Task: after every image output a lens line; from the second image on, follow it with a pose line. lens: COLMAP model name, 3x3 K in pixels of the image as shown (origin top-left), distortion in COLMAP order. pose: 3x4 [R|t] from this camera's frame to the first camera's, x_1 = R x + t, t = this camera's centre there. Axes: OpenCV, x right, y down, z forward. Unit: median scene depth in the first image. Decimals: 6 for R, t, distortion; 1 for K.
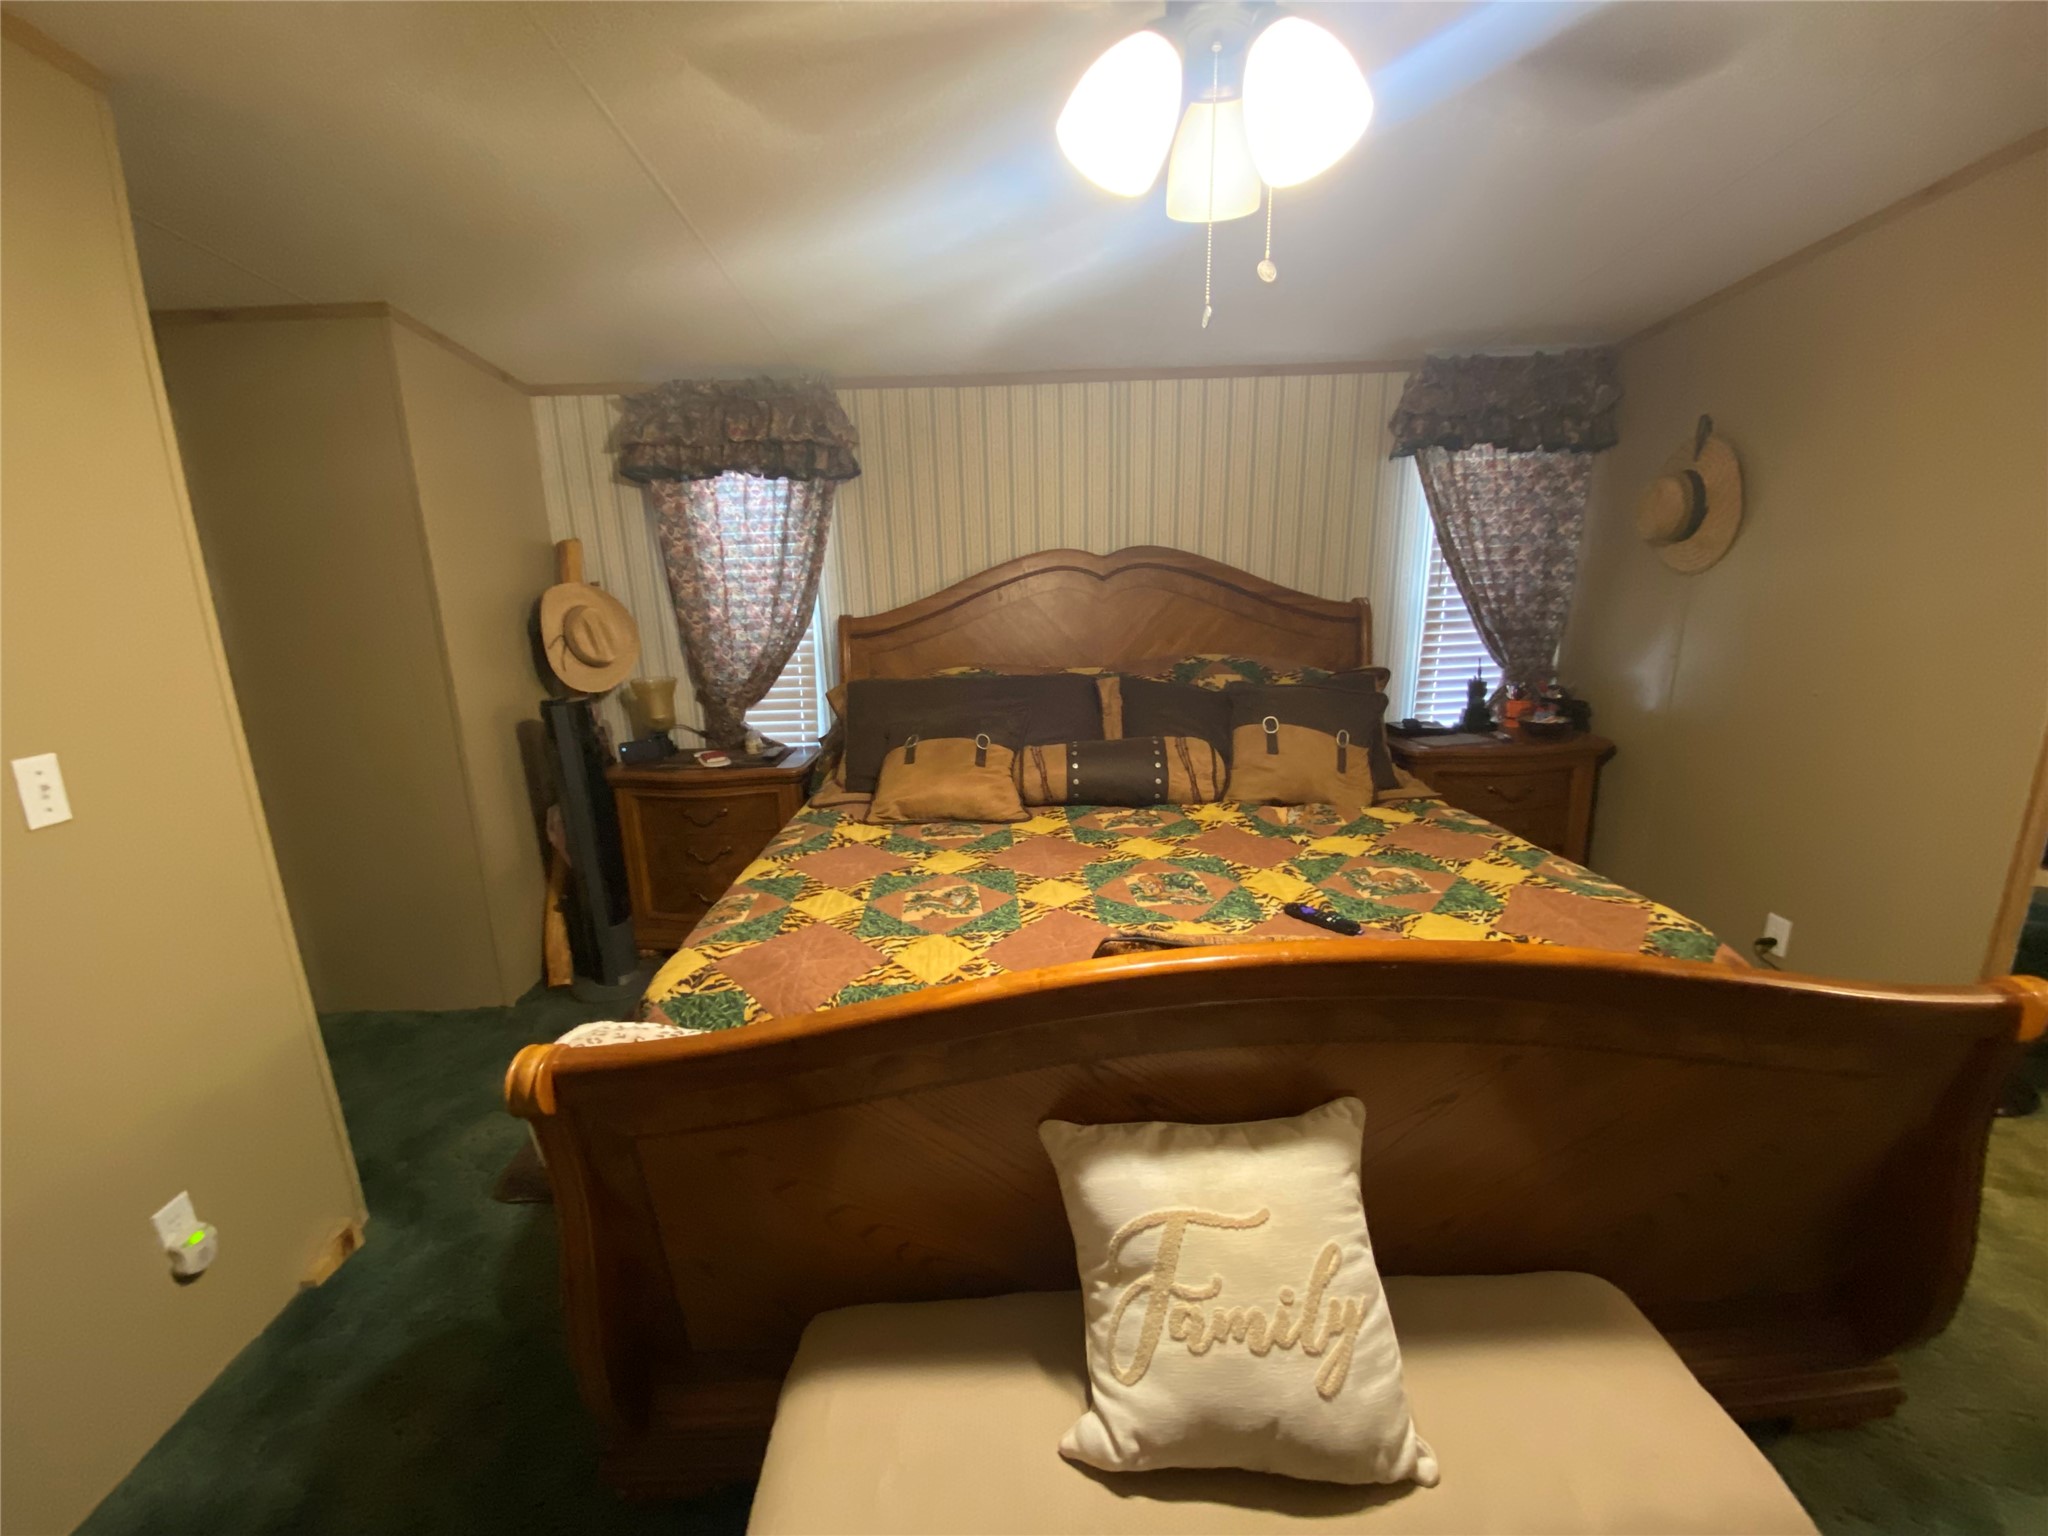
lens RADIAL K [[825.1, 0, 1013.2], [0, 825.1, 763.3], [0, 0, 1]] dist [0.003388, -0.000671]
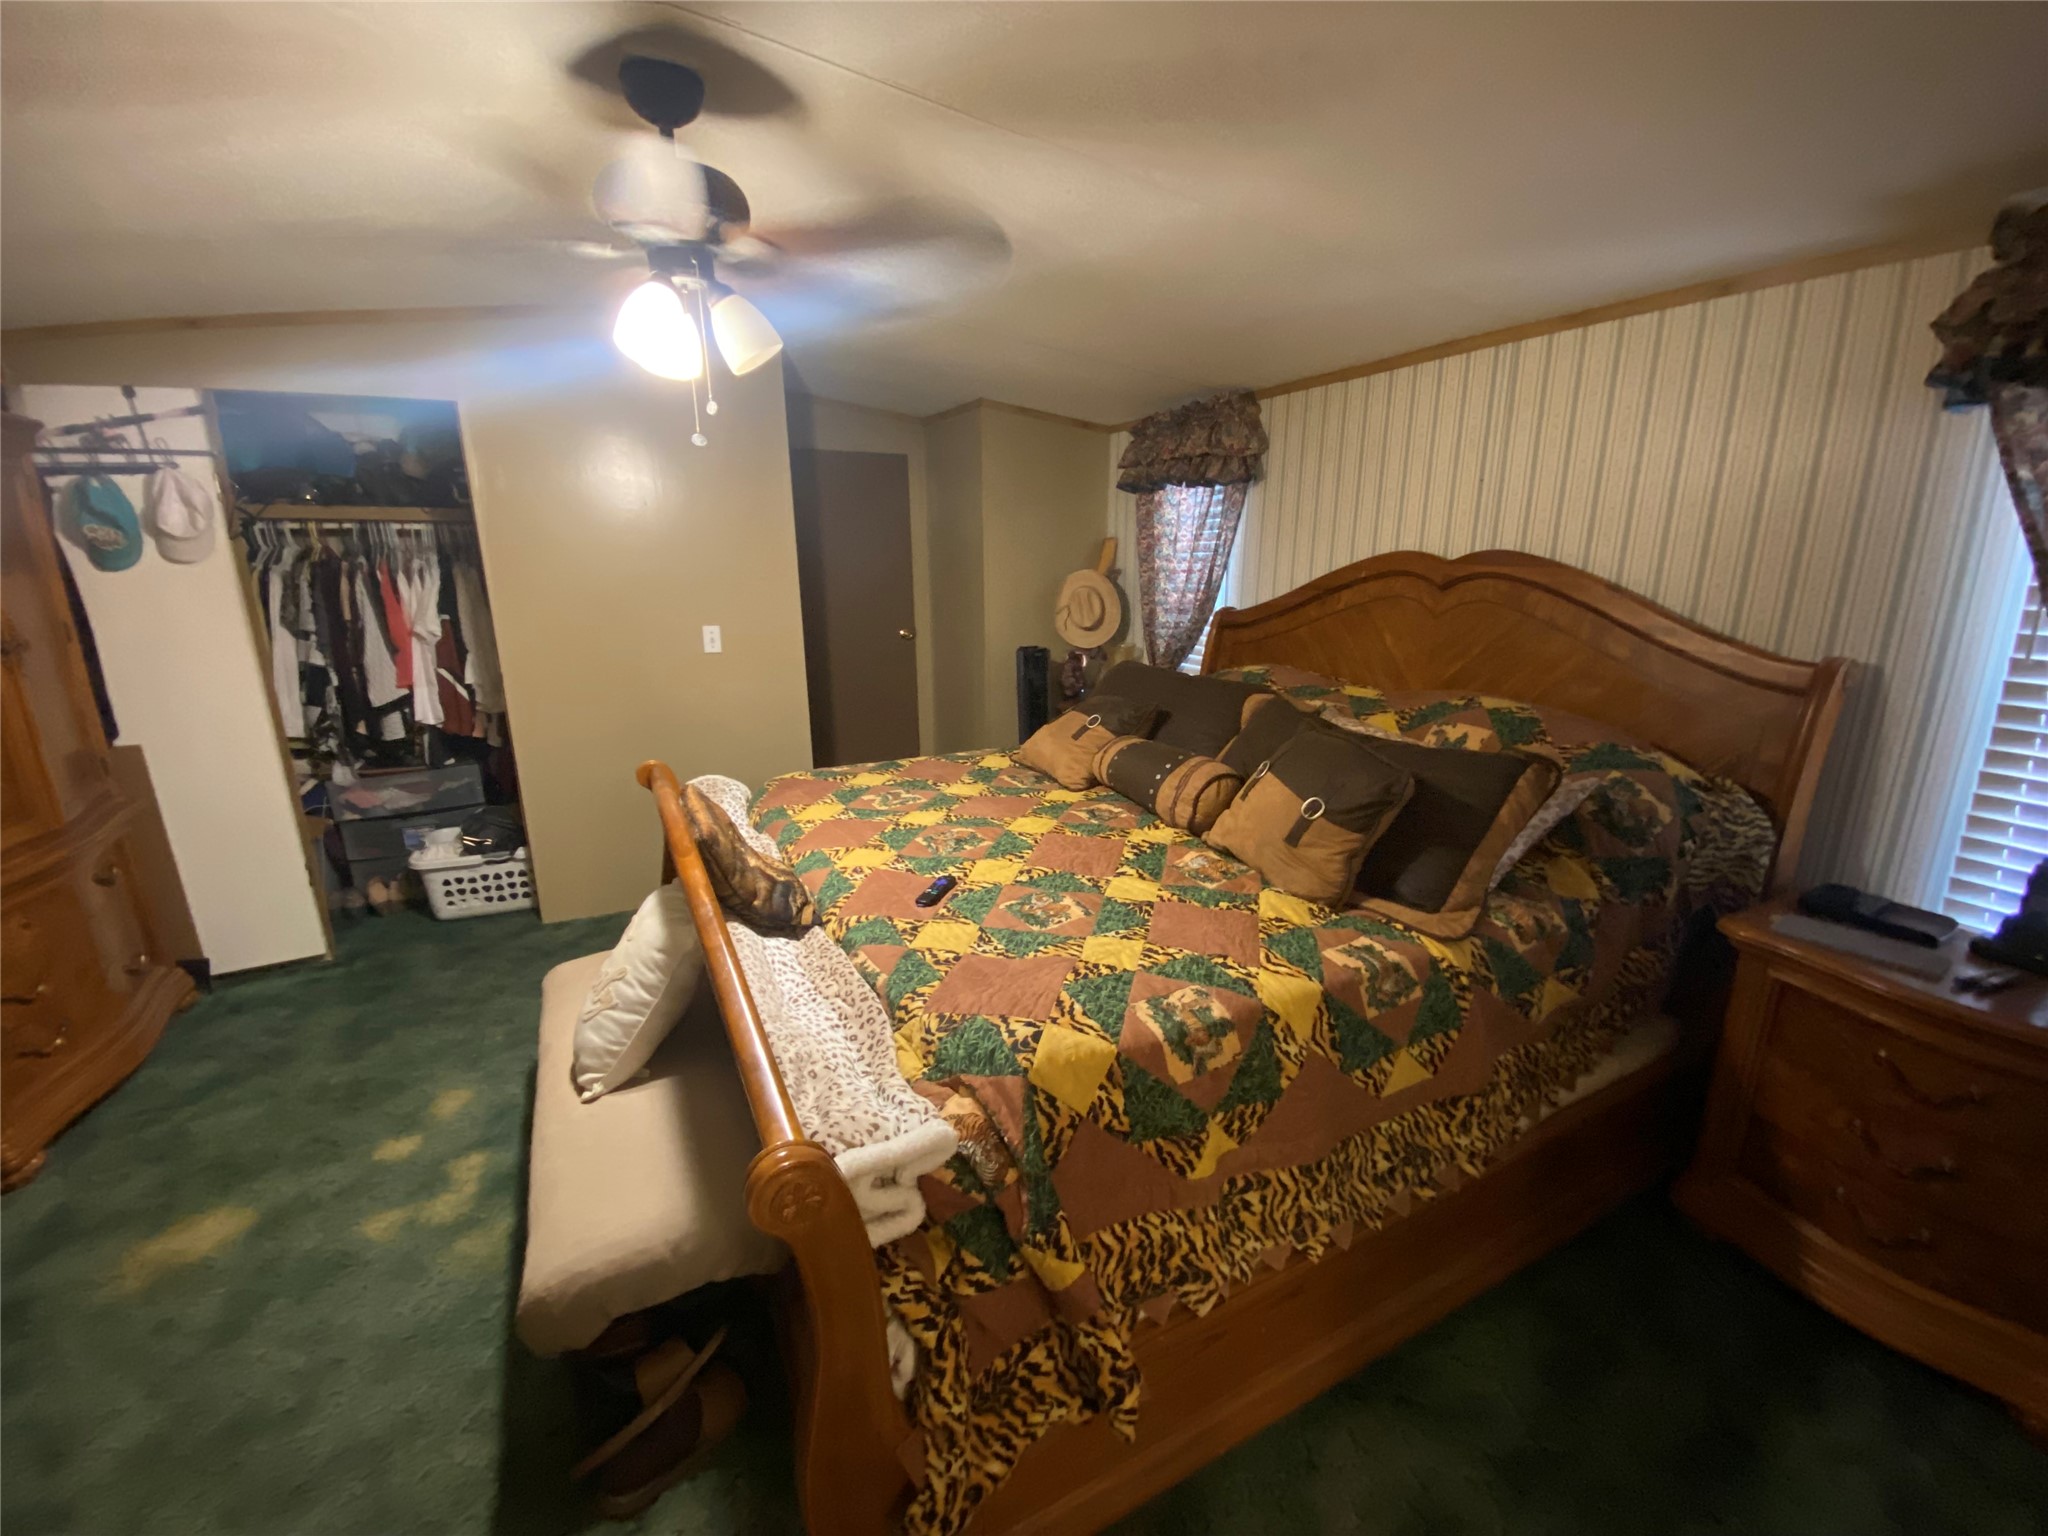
lens RADIAL K [[825.1, 0, 1012.1], [0, 825.1, 755.5], [0, 0, 1]] dist [0.003388, -0.000671]
pose [[0.431145, 0.238912, -0.870078, 1.060026], [-0.223915, 0.962472, 0.153327, -0.148825], [0.874057, 0.128717, 0.468461, 0.409947]]
